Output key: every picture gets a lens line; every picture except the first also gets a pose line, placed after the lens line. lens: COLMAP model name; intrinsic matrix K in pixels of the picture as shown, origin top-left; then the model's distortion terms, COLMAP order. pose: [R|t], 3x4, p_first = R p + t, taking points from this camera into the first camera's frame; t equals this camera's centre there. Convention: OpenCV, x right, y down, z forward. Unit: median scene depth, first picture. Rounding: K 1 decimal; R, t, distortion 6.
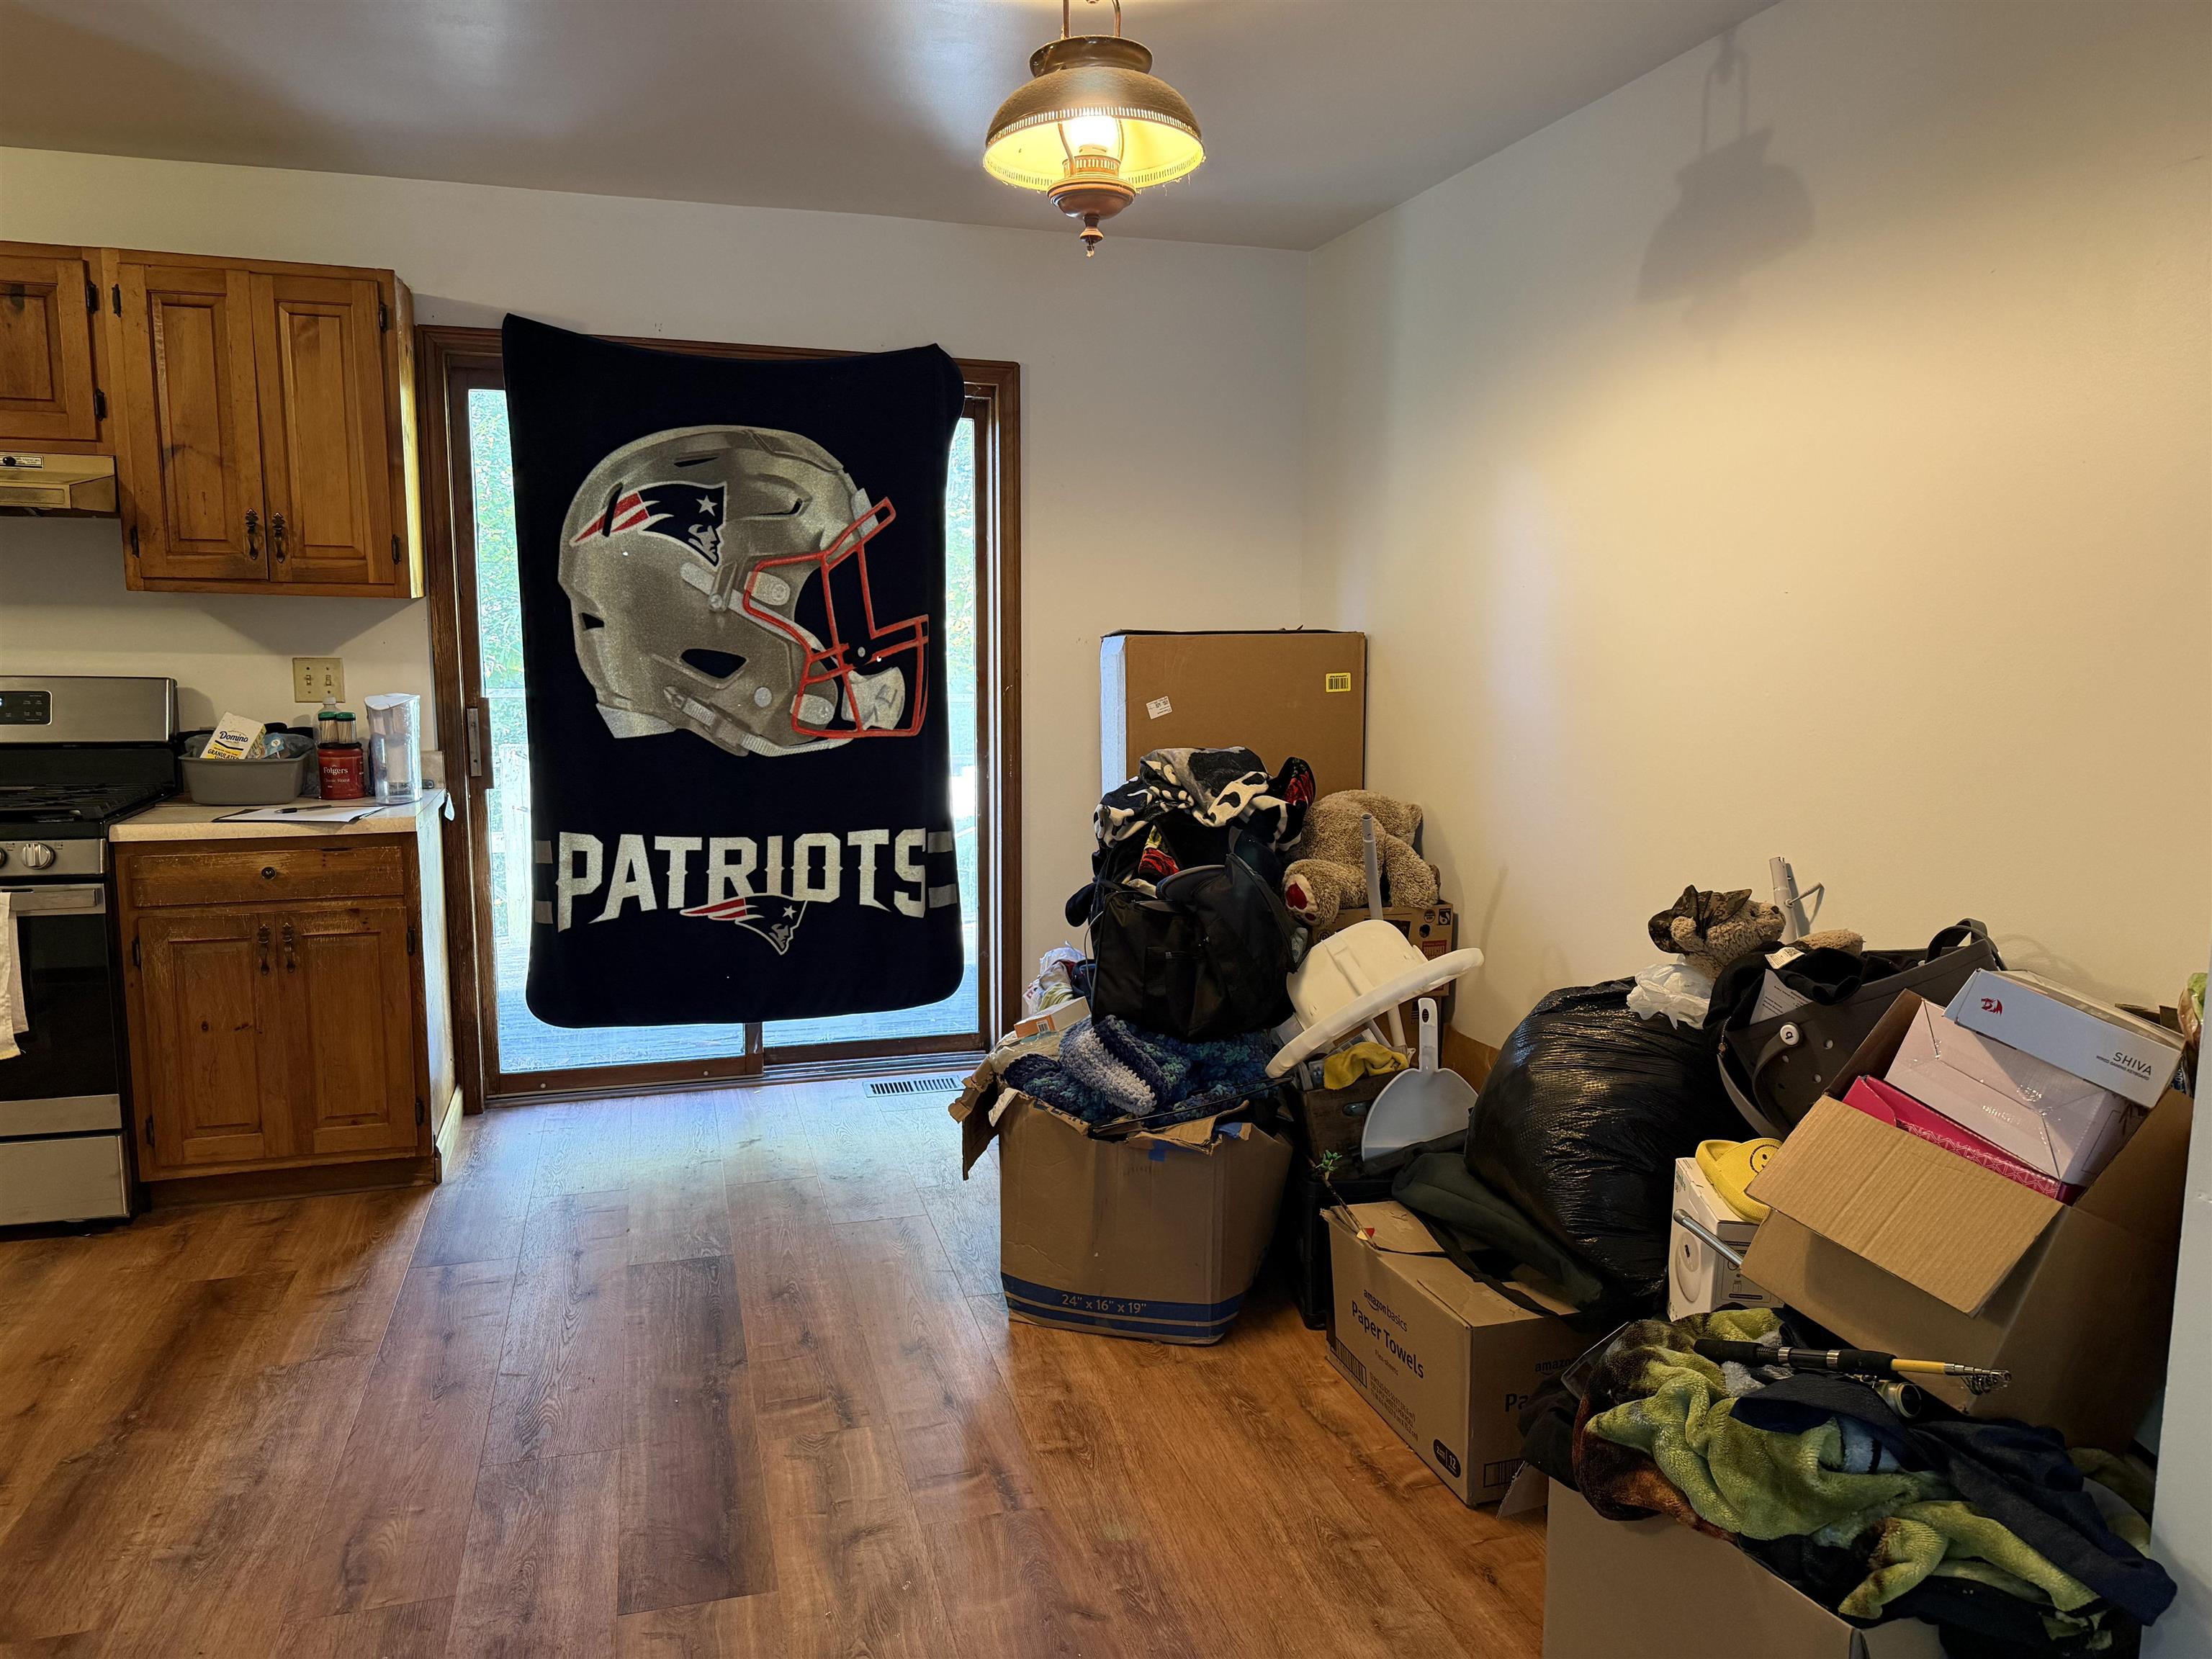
lens RADIAL K [[1558.7, 0, 1093.9], [0, 1558.7, 841.0], [0, 0, 1]] dist [0.022399, -0.030106]
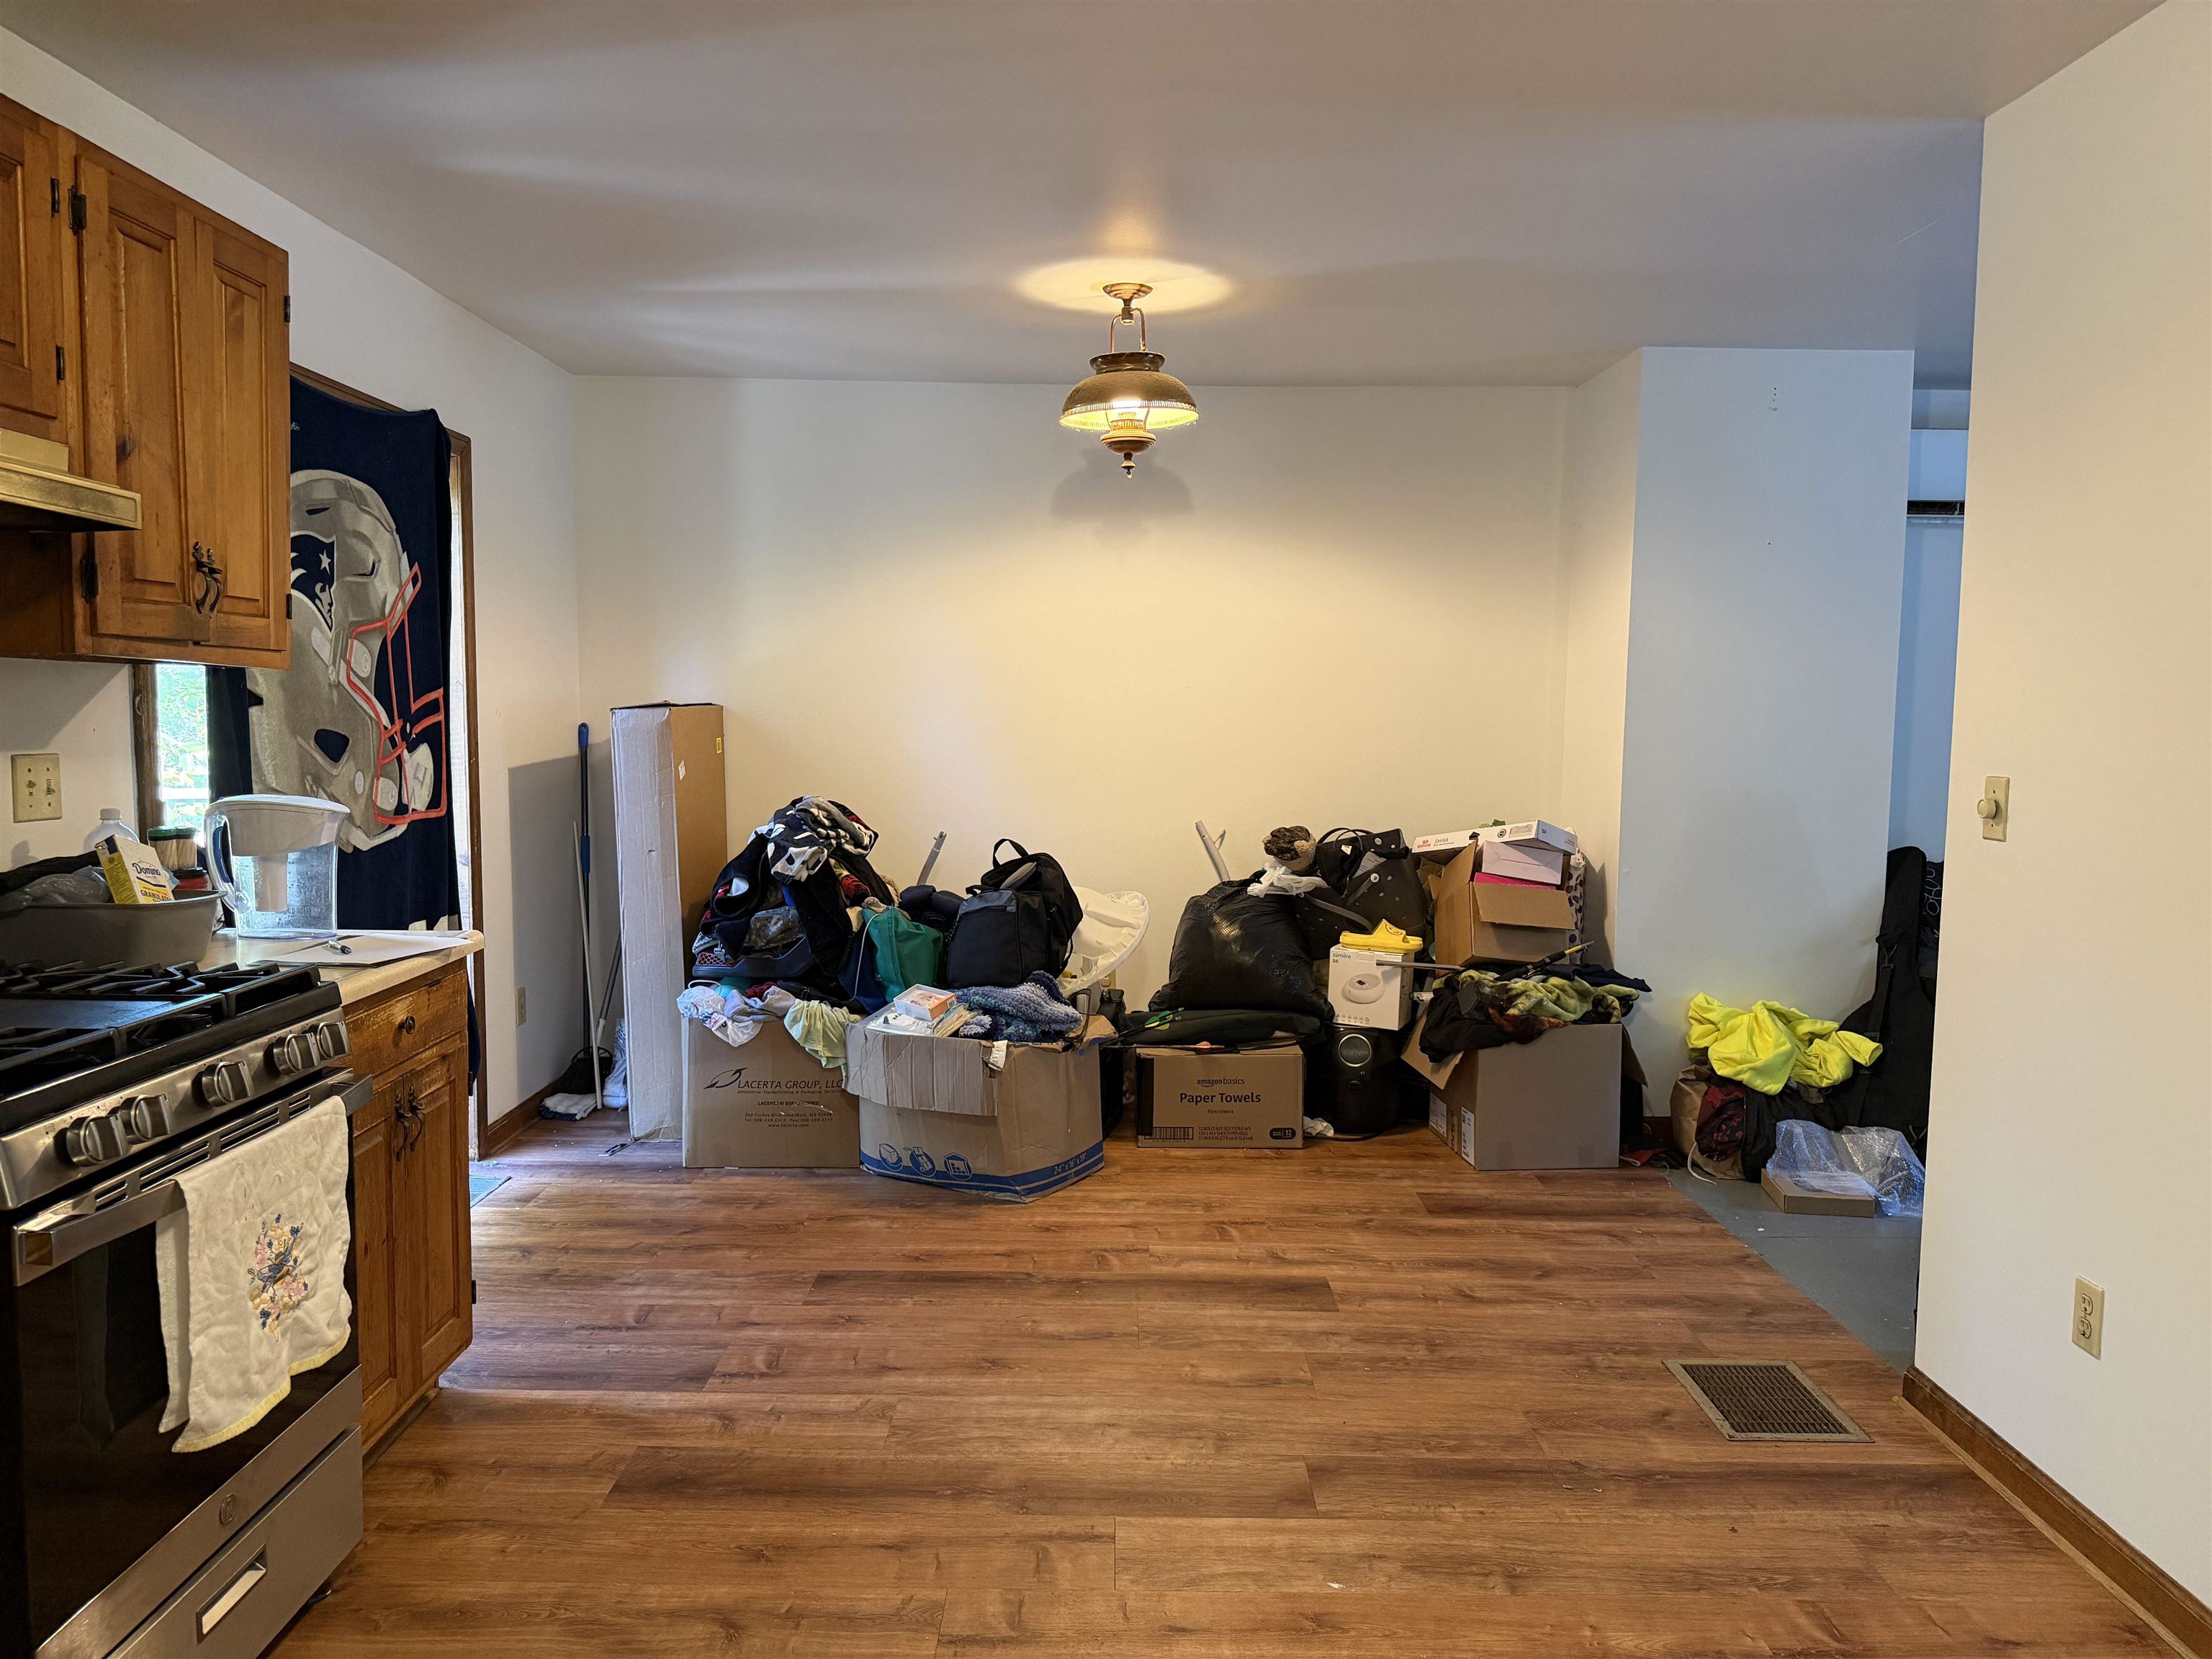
lens RADIAL K [[1558.7, 0, 1111.9], [0, 1558.7, 836.7], [0, 0, 1]] dist [0.022399, -0.030106]
pose [[0.279510, -0.088389, 0.956066, -1.132606], [0.128068, 0.990288, 0.054111, -0.067102], [-0.951563, 0.107317, 0.288116, 0.425670]]
